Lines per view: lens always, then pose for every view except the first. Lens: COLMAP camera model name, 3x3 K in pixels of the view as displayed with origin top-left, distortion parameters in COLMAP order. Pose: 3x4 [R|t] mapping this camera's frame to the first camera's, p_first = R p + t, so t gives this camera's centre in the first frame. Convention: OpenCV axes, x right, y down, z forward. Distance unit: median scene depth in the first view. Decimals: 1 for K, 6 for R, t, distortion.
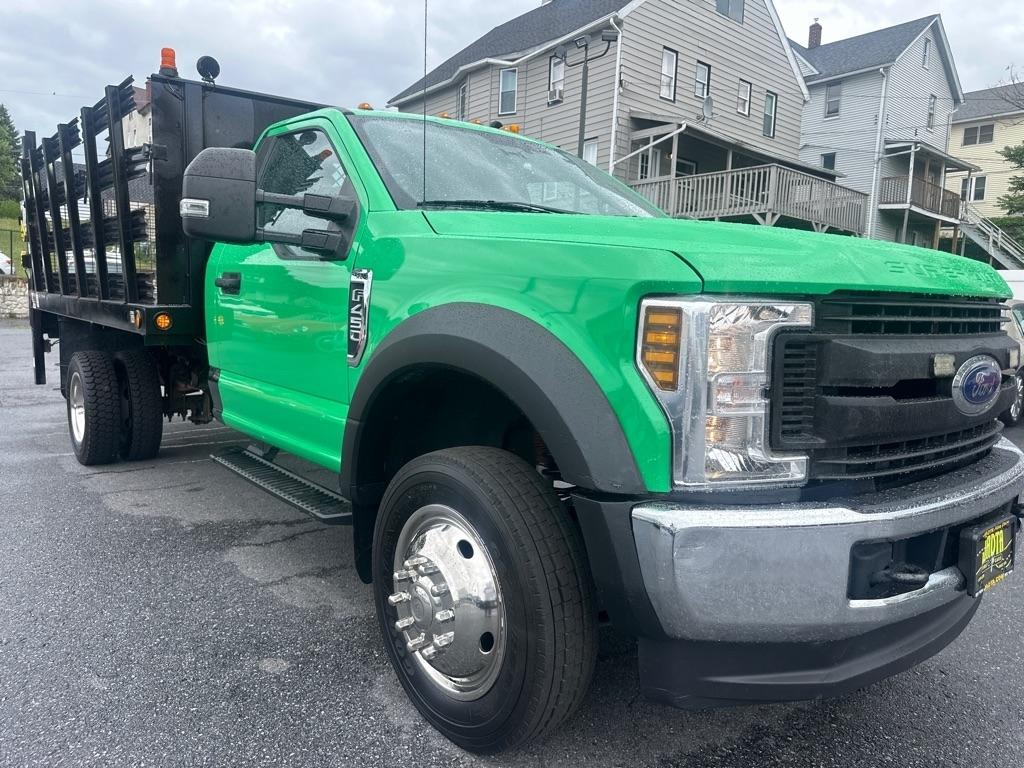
lens RADIAL K [[714.0, 0, 514.0], [0, 714.0, 381.2], [0, 0, 1]] dist [0.040770, -0.058127]
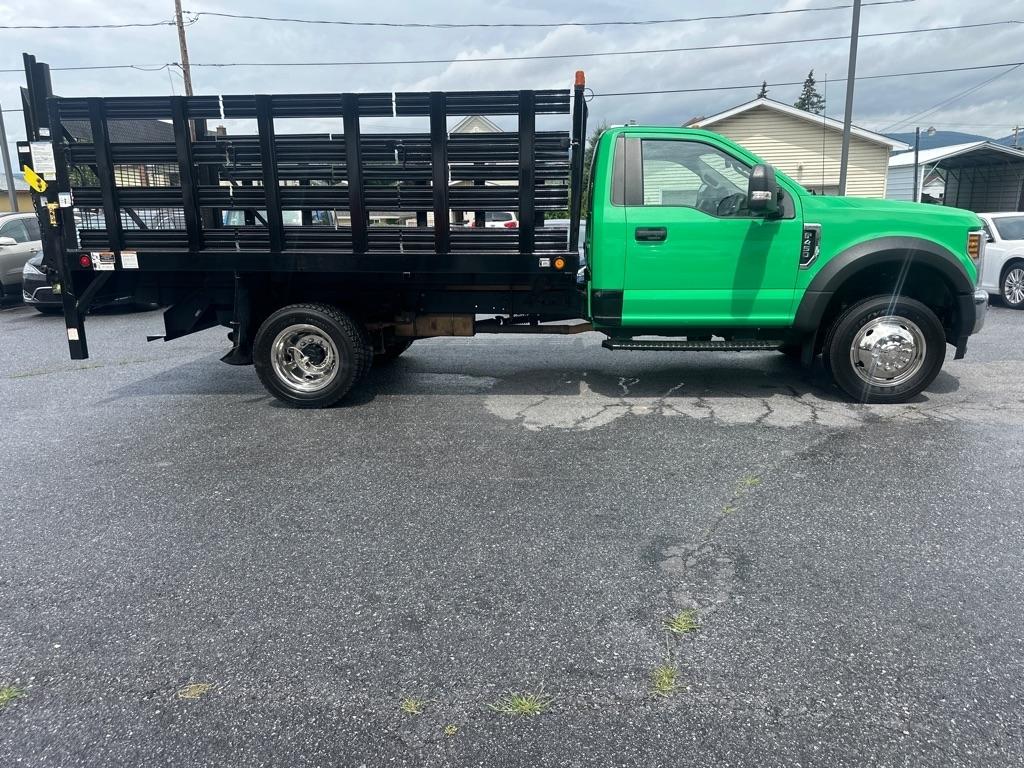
lens RADIAL K [[727.7, 0, 487.0], [0, 727.7, 384.0], [0, 0, 1]] dist [0.070783, -0.089485]
pose [[0.713175, -0.189102, 0.674998, -3.060015], [0.112503, 0.981321, 0.156053, -0.167794], [-0.691900, -0.035354, 0.721128, 0.063956]]
